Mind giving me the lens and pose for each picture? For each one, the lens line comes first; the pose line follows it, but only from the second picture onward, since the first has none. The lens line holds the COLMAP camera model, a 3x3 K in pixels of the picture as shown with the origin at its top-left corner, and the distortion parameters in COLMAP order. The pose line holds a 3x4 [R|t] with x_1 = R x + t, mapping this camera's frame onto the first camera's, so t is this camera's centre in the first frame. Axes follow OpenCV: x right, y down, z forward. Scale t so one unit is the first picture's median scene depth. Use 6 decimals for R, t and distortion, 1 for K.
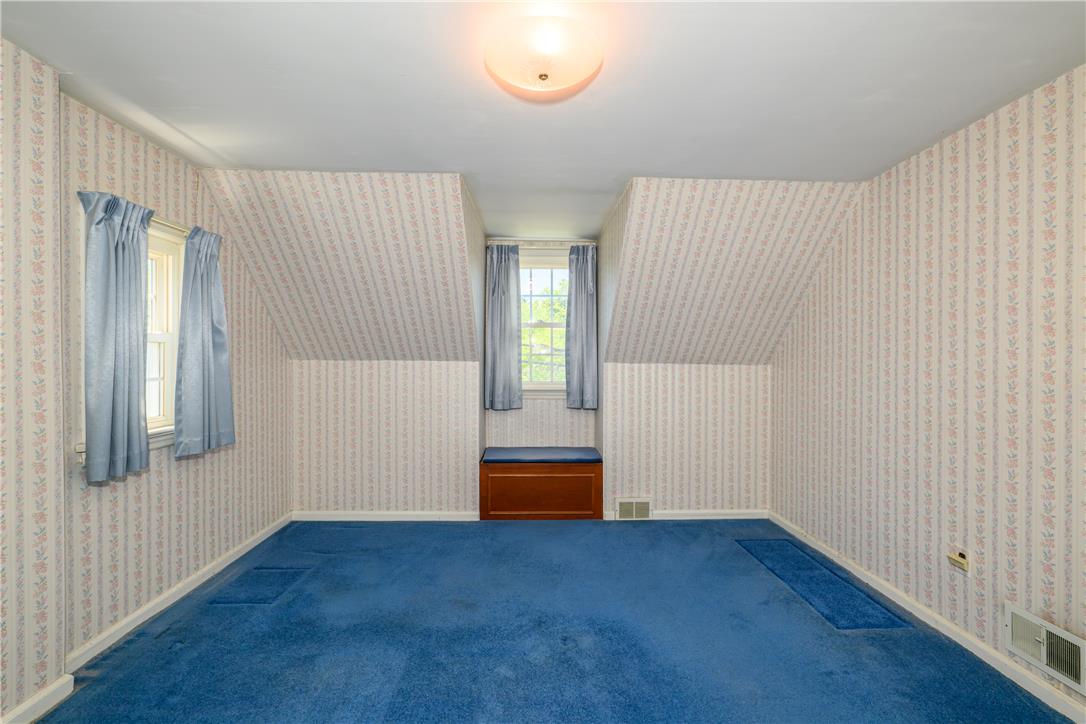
lens RADIAL K [[484.9, 0, 544.2], [0, 484.9, 360.5], [0, 0, 1]] dist [-0.004746, 0.001289]
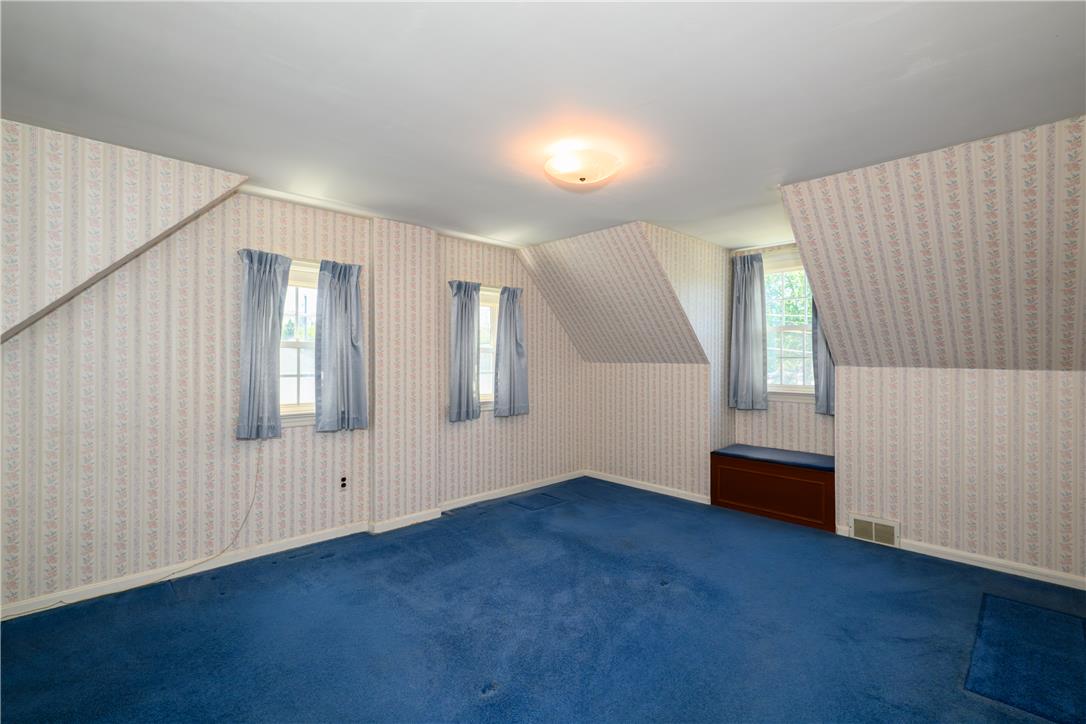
lens RADIAL K [[484.9, 0, 542.3], [0, 484.9, 359.8], [0, 0, 1]] dist [-0.004746, 0.001289]
pose [[0.670241, -0.004451, -0.742130, 0.585365], [-0.004408, 0.999940, -0.009978, 0.005927], [0.742130, 0.009960, 0.670182, -0.069839]]
